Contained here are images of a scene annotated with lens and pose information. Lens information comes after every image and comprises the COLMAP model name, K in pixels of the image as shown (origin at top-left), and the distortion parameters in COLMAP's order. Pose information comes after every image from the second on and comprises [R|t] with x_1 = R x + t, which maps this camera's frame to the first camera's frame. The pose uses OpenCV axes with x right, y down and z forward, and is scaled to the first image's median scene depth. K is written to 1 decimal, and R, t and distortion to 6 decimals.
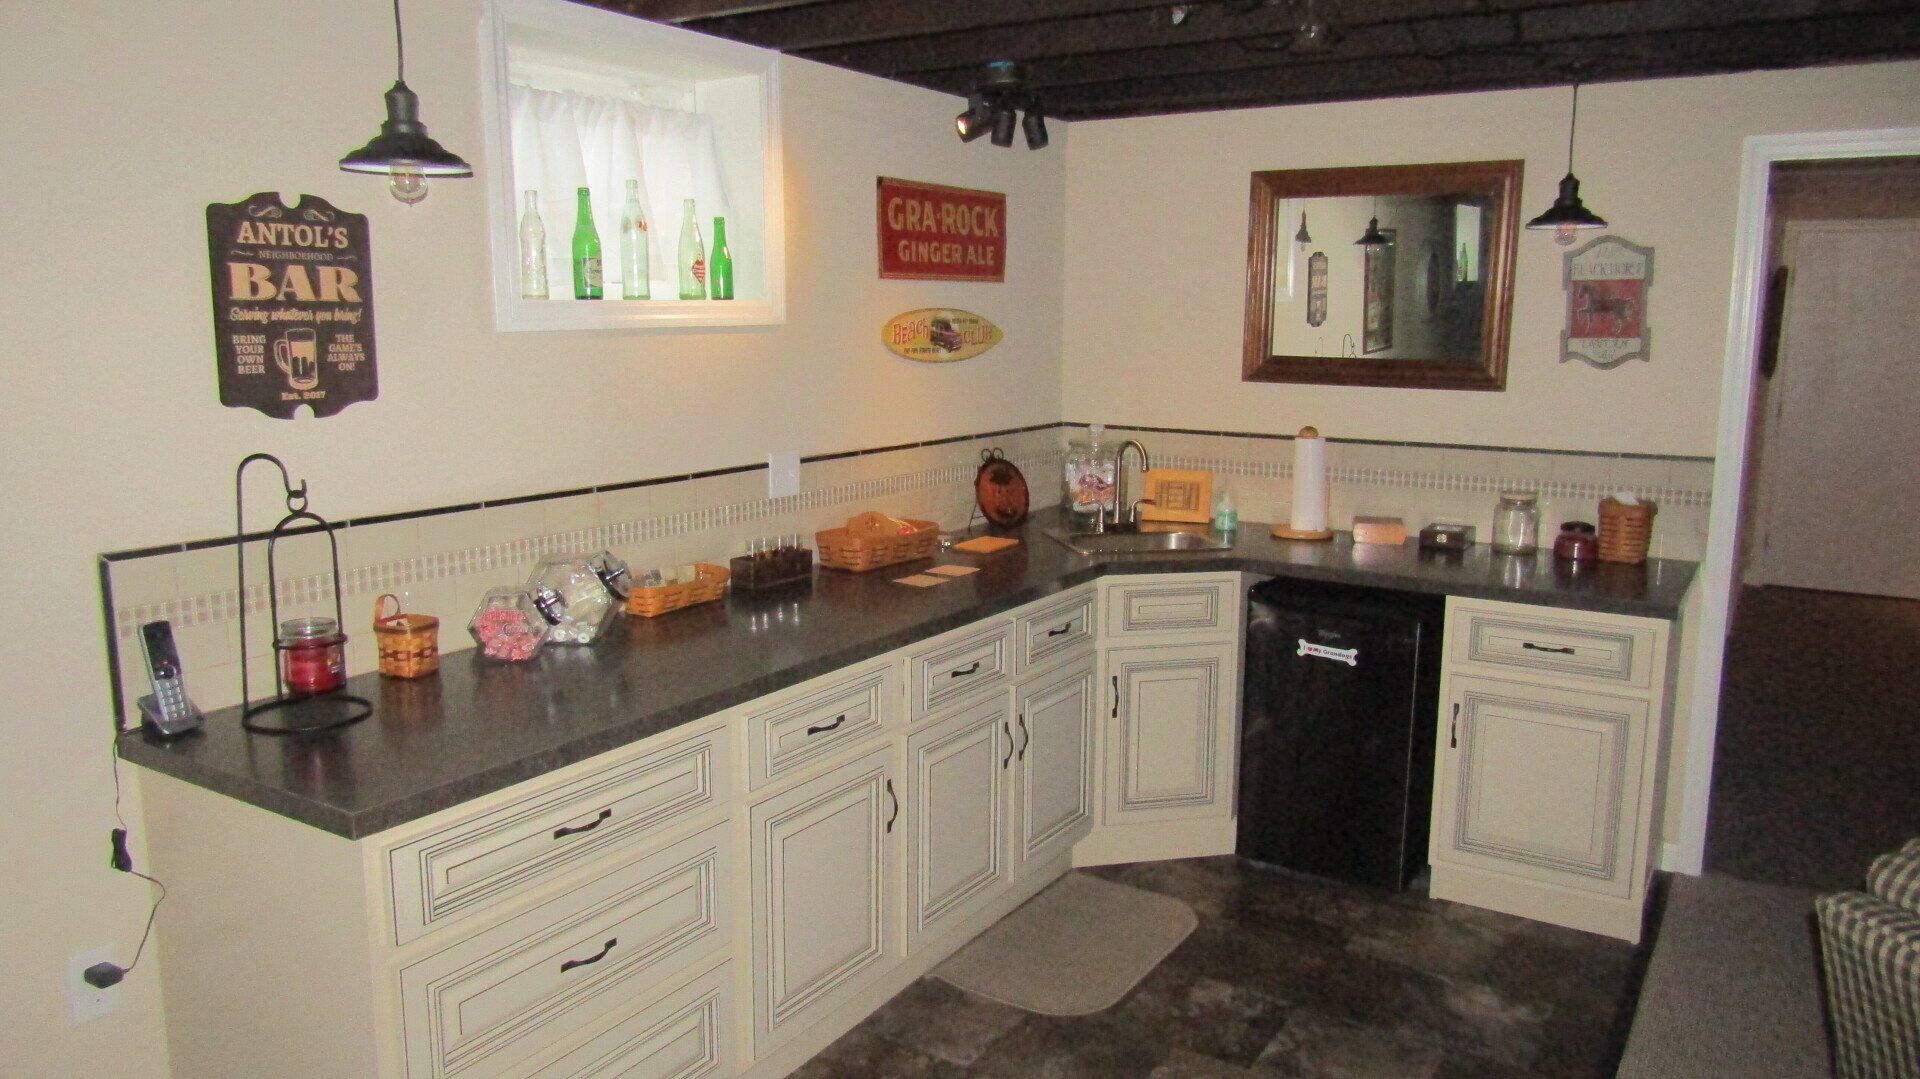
lens RADIAL K [[1389.0, 0, 951.8], [0, 1389.0, 538.2], [0, 0, 1]] dist [-0.004624, -0.000500]
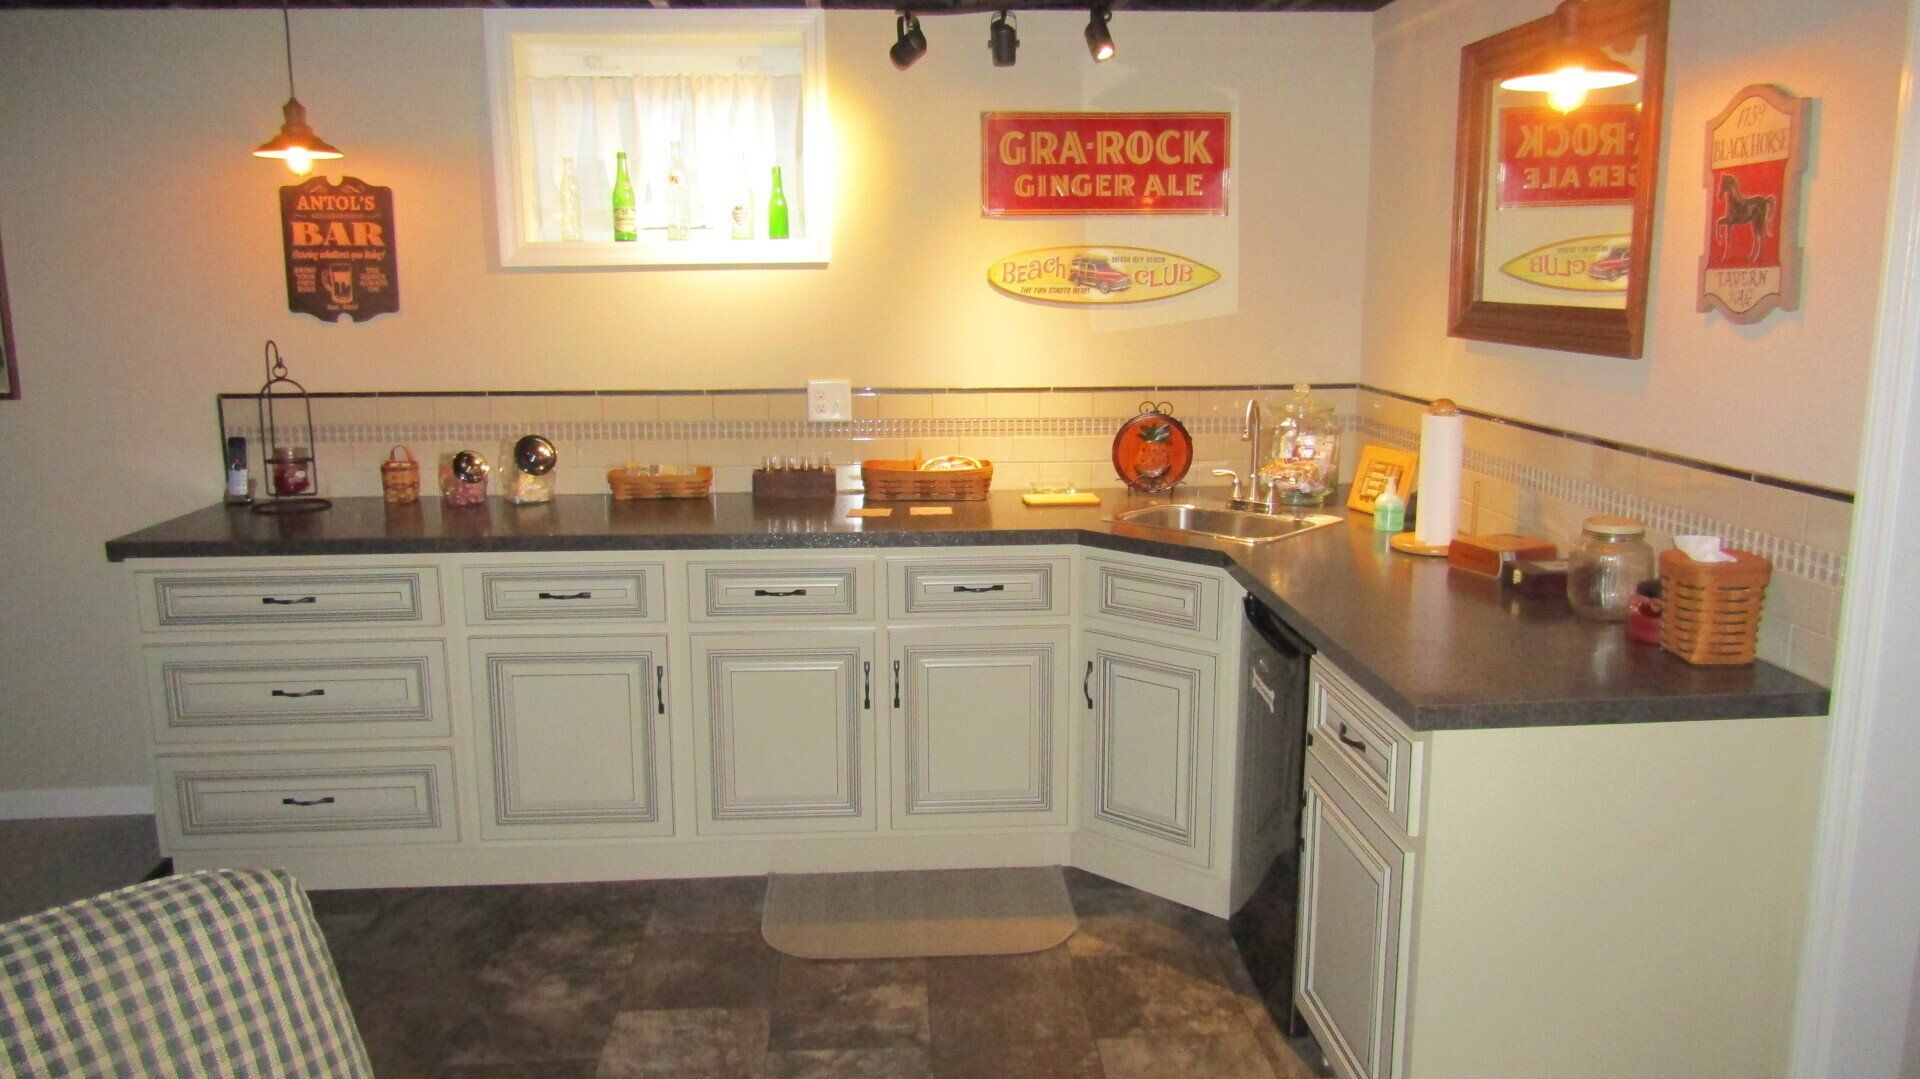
lens RADIAL K [[1389.0, 0, 950.3], [0, 1389.0, 539.6], [0, 0, 1]] dist [-0.004624, -0.000500]
pose [[0.579850, 0.144822, -0.801748, 1.139553], [-0.126039, 0.988173, 0.087341, -0.064106], [0.804915, 0.050407, 0.591246, 0.610871]]
